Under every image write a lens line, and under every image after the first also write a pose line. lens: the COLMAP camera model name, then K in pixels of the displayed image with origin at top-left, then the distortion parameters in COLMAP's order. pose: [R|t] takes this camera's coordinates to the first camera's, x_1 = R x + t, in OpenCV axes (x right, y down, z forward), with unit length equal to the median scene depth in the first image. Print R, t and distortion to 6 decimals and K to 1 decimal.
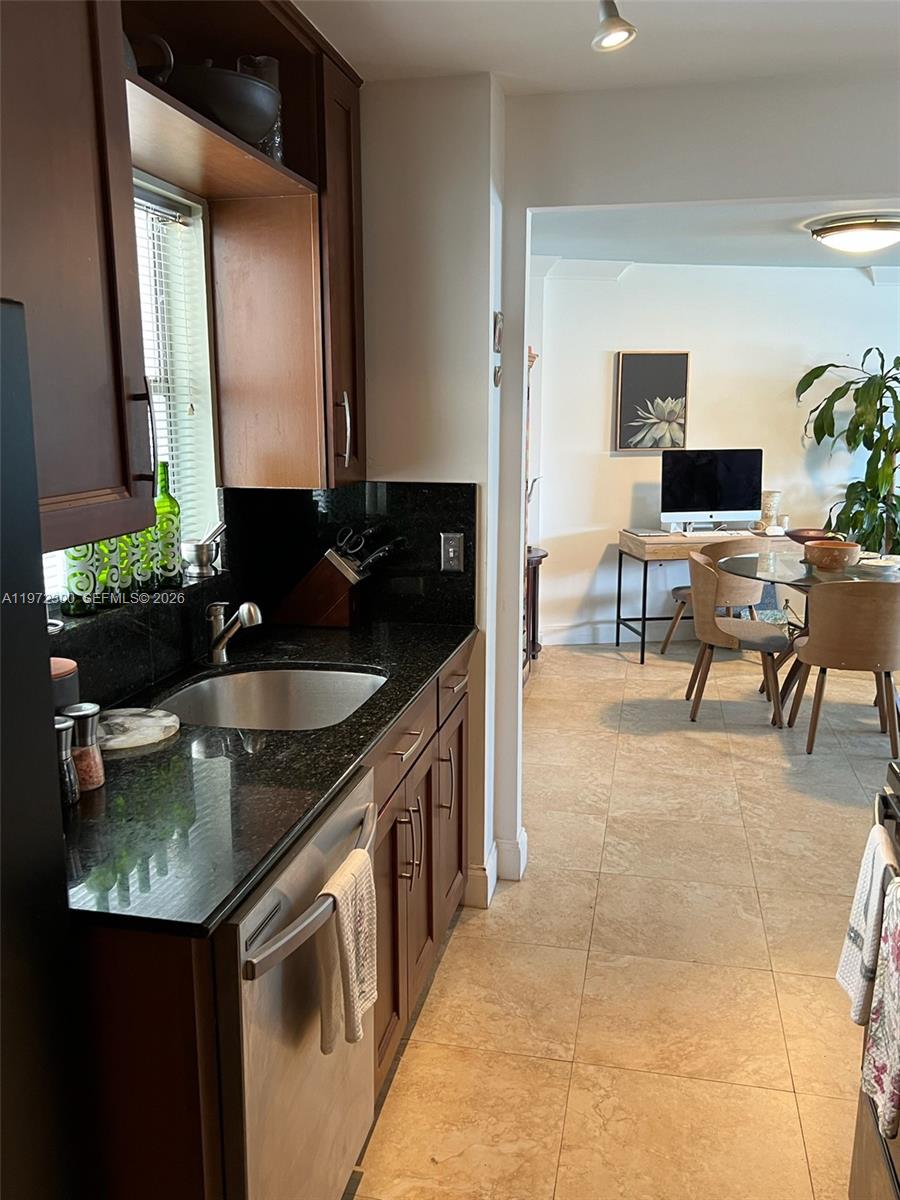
lens RADIAL K [[995.2, 0, 450.3], [0, 995.2, 603.6], [0, 0, 1]] dist [0.049352, -0.061113]
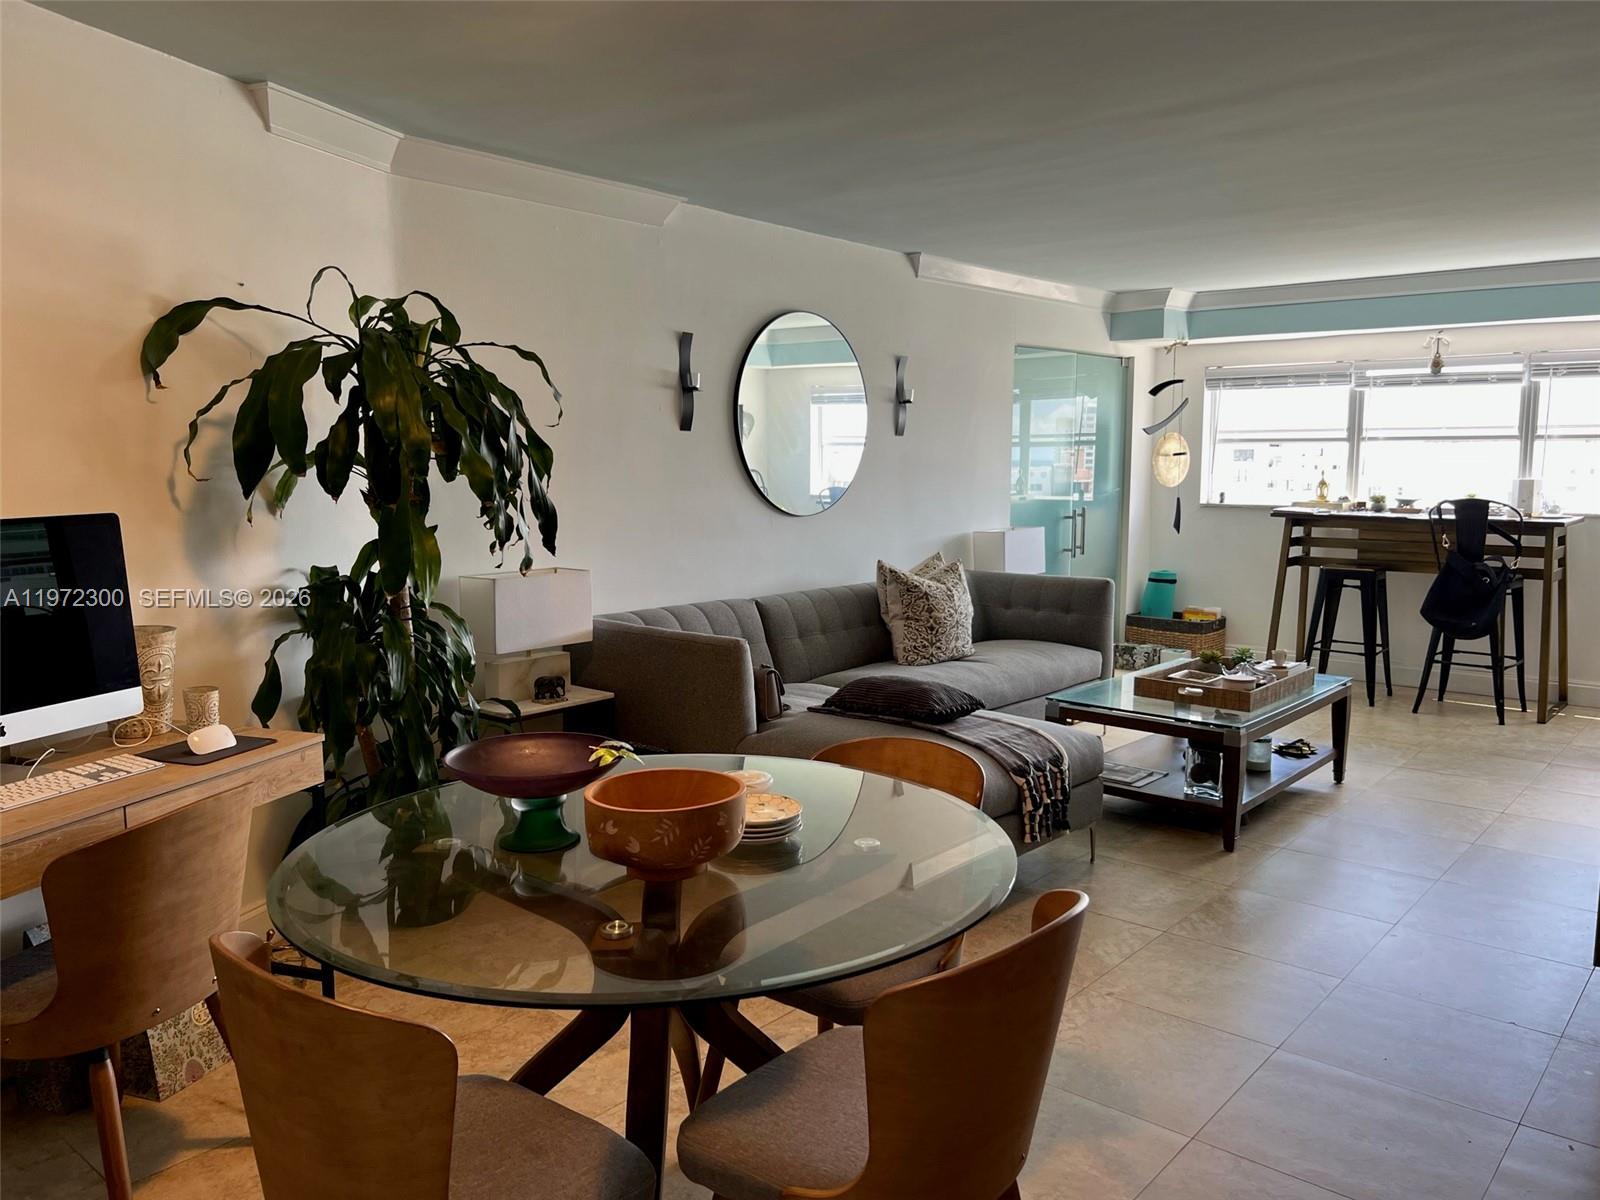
lens RADIAL K [[1209.1, 0, 807.2], [0, 1209.1, 602.2], [0, 0, 1]] dist [0.035266, -0.044510]
pose [[0.470117, -0.108067, 0.875963, 0.048938], [0.168101, 0.985272, 0.031335, -0.095901], [-0.866448, 0.132519, 0.481359, 0.585977]]
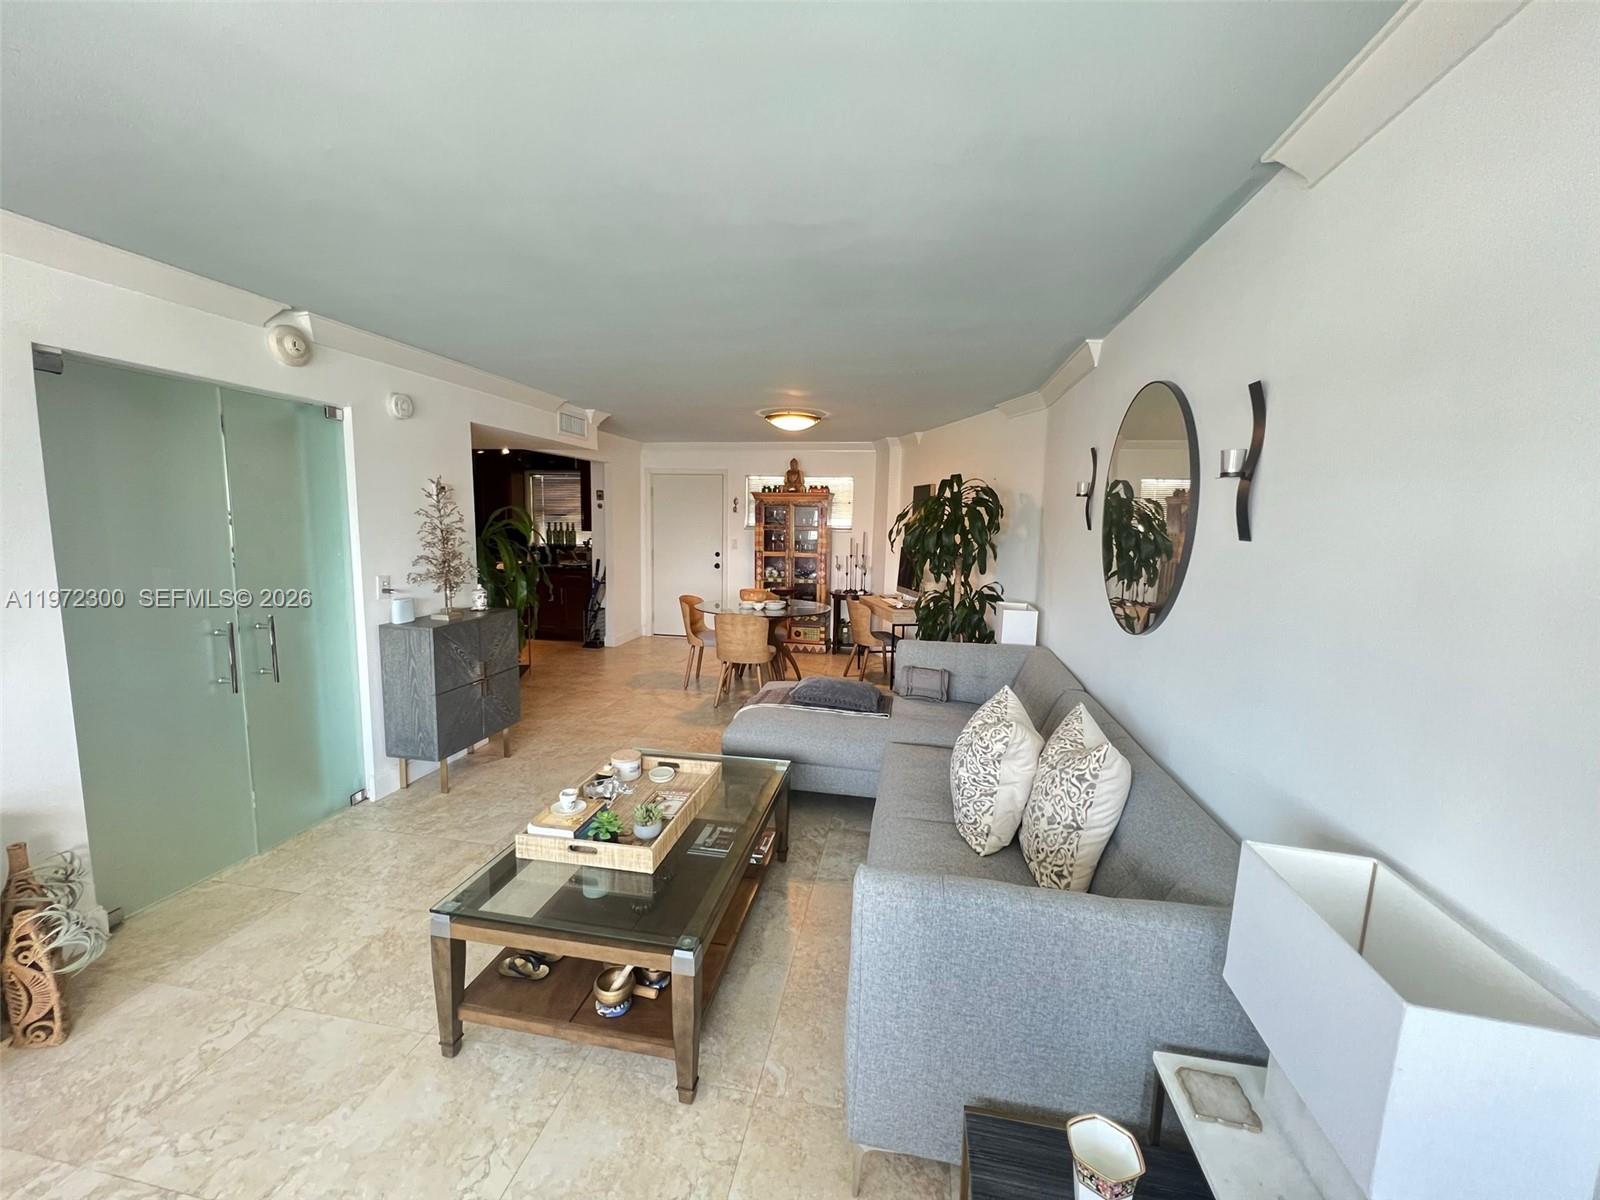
lens RADIAL K [[640.9, 0, 795.6], [0, 640.9, 602.4], [0, 0, 1]] dist [0.000124, 0.000350]
pose [[0.027570, 0.133092, -0.990720, 1.205883], [-0.208261, 0.970113, 0.124528, -0.155412], [0.977685, 0.202895, 0.054464, 0.782333]]
